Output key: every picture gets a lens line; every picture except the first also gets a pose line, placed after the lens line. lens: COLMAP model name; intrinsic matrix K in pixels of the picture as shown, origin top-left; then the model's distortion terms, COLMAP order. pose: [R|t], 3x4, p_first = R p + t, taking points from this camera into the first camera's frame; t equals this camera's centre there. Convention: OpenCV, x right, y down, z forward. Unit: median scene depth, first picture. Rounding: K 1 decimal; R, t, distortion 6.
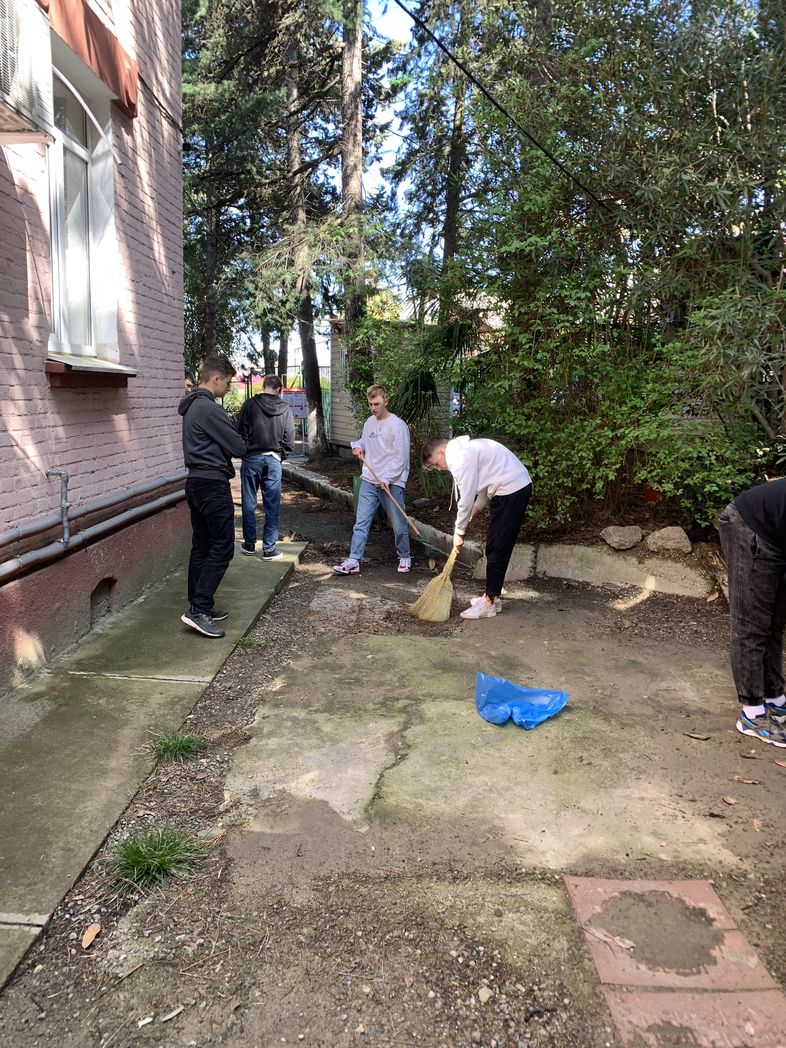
lens RADIAL K [[780.3, 0, 392.1], [0, 780.3, 525.2], [0, 0, 1]] dist [0.004665, 0.000888]
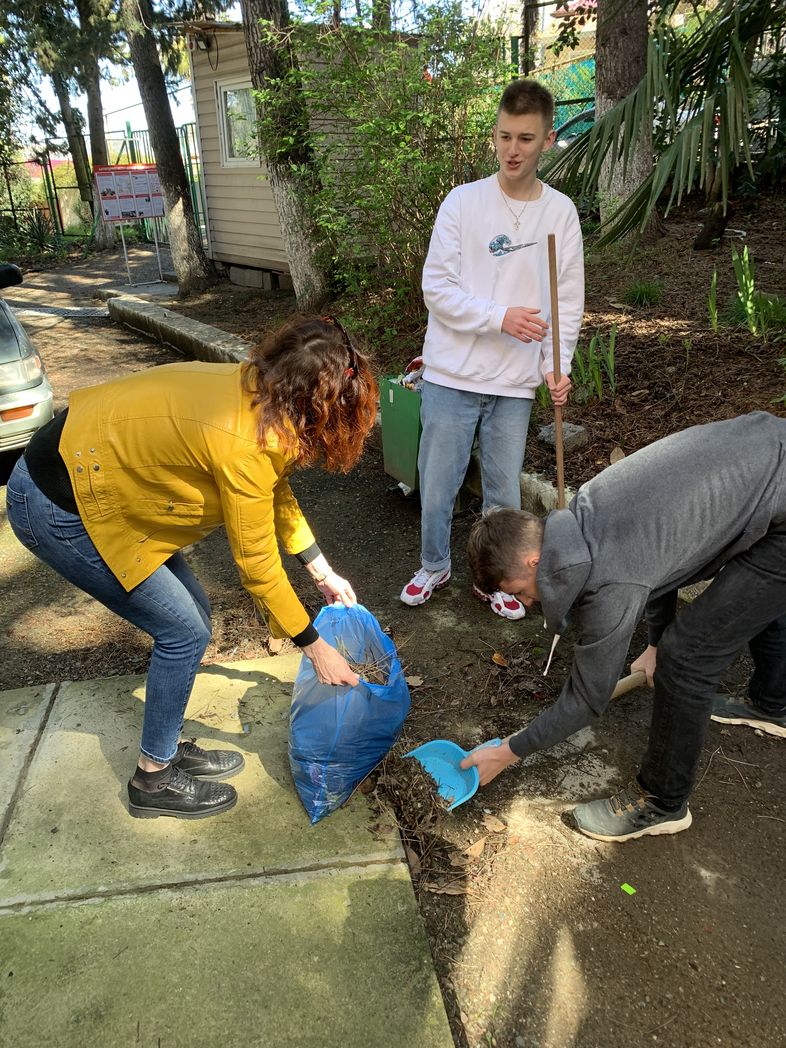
lens RADIAL K [[780.3, 0, 395.0], [0, 780.3, 522.0], [0, 0, 1]] dist [0.004665, 0.000888]
pose [[0.977248, -0.108865, 0.182027, -0.044498], [0.061230, 0.966488, 0.249304, -0.031431], [-0.203068, -0.232487, 0.951164, 0.216158]]
